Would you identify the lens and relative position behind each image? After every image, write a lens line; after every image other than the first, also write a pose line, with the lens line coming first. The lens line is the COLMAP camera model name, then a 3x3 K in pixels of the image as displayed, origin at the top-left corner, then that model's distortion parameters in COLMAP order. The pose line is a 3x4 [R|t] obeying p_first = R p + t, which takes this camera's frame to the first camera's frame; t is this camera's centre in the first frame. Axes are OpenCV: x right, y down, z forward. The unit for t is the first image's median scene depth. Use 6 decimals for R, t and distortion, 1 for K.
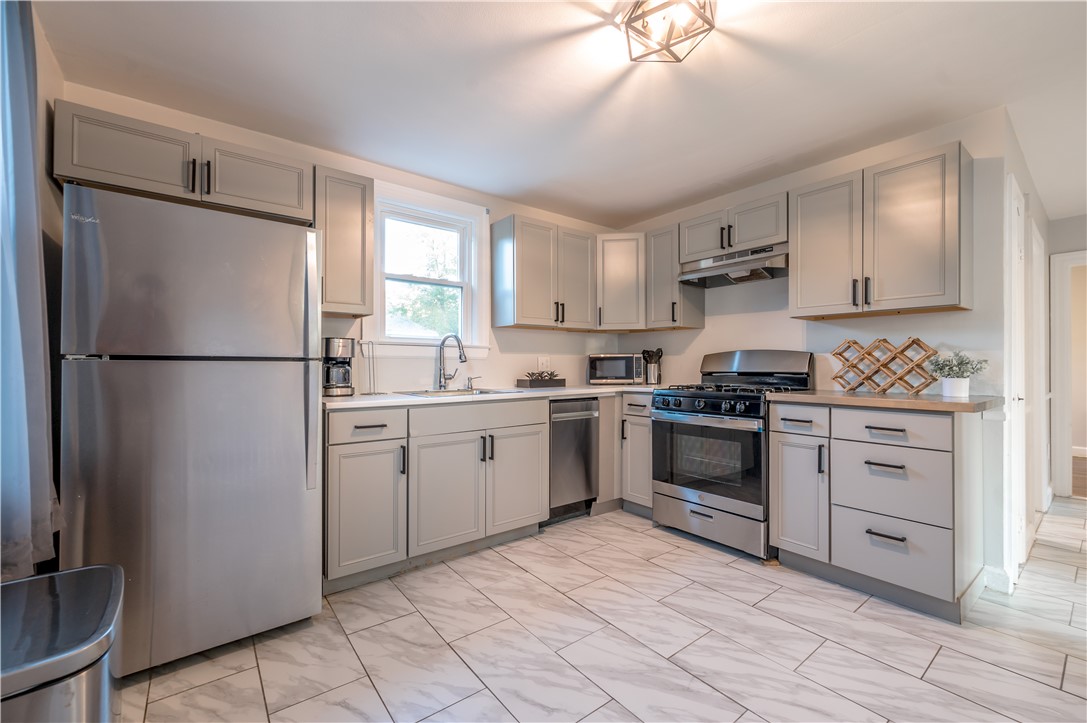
lens RADIAL K [[444.2, 0, 543.5], [0, 444.2, 362.1], [0, 0, 1]] dist [0.001085, -0.000377]
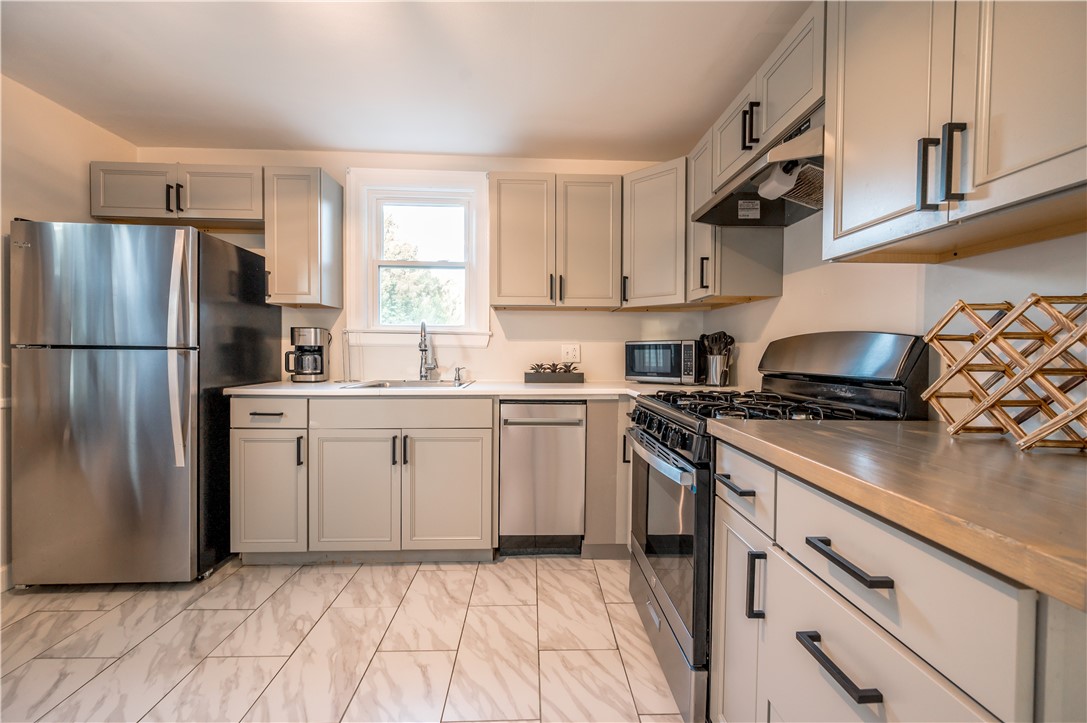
lens RADIAL K [[438.8, 0, 546.6], [0, 438.8, 361.0], [0, 0, 1]] dist [-0.005721, 0.001648]
pose [[0.817383, 0.021245, -0.575703, 0.571657], [-0.004885, 0.999539, 0.029949, -0.007594], [0.576074, -0.021667, 0.817110, 0.446444]]
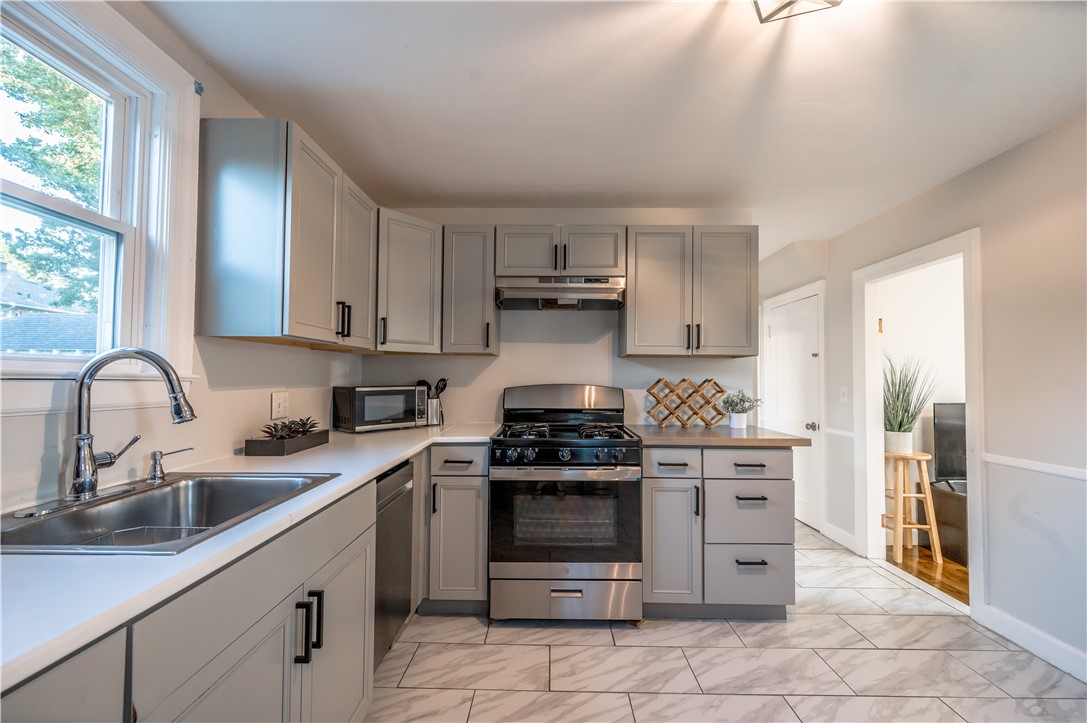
lens RADIAL K [[438.8, 0, 541.1], [0, 438.8, 365.3], [0, 0, 1]] dist [-0.005721, 0.001648]
pose [[0.626468, 0.028482, 0.778927, -0.308053], [-0.010598, 0.999551, -0.028025, -0.046495], [-0.779375, 0.009302, 0.626489, 0.532654]]
